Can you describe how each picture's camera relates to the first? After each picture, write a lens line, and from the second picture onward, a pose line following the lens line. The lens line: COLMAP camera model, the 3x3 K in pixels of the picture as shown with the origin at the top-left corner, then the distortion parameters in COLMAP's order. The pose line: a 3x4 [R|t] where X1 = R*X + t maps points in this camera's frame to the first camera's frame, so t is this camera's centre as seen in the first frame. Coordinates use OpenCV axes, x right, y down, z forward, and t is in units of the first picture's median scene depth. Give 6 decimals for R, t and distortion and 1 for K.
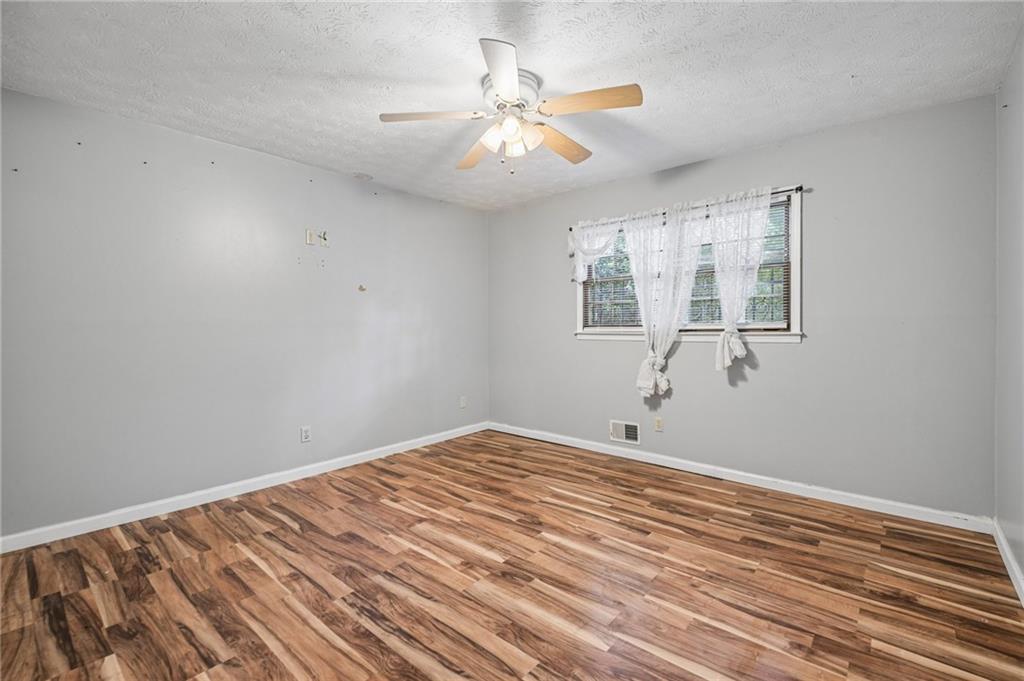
lens RADIAL K [[441.0, 0, 519.2], [0, 441.0, 328.3], [0, 0, 1]] dist [0.063876, -0.044818]
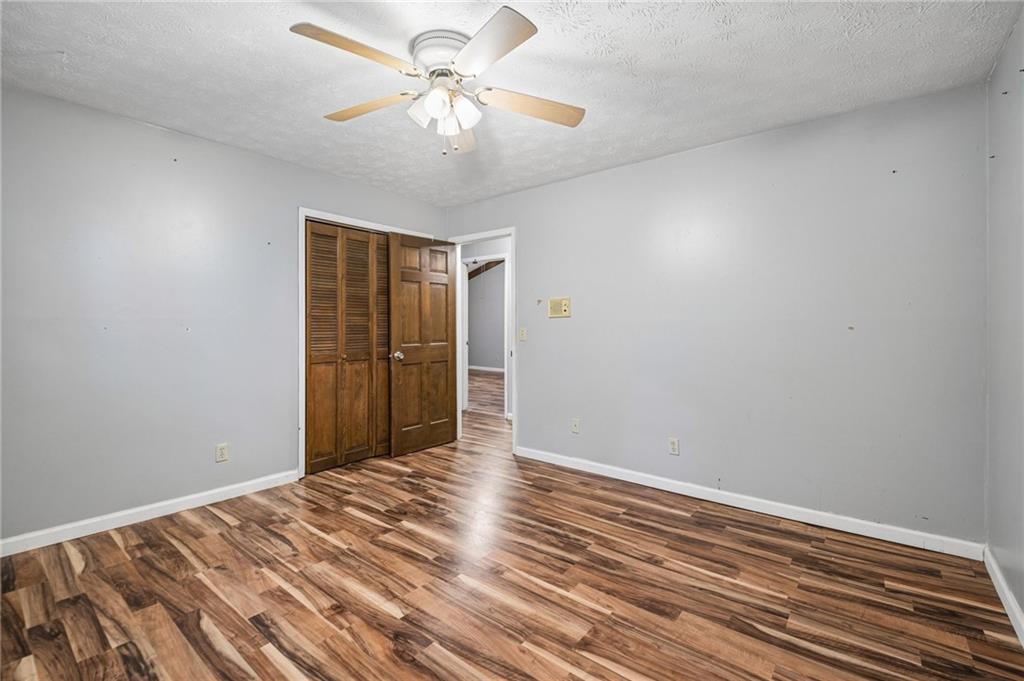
lens RADIAL K [[441.0, 0, 519.2], [0, 441.0, 328.3], [0, 0, 1]] dist [0.063876, -0.044818]
pose [[-0.998925, 0.004764, -0.046104, -0.122036], [0.004169, 0.999907, 0.012995, -0.020395], [0.046161, 0.012789, -0.998852, 1.962947]]
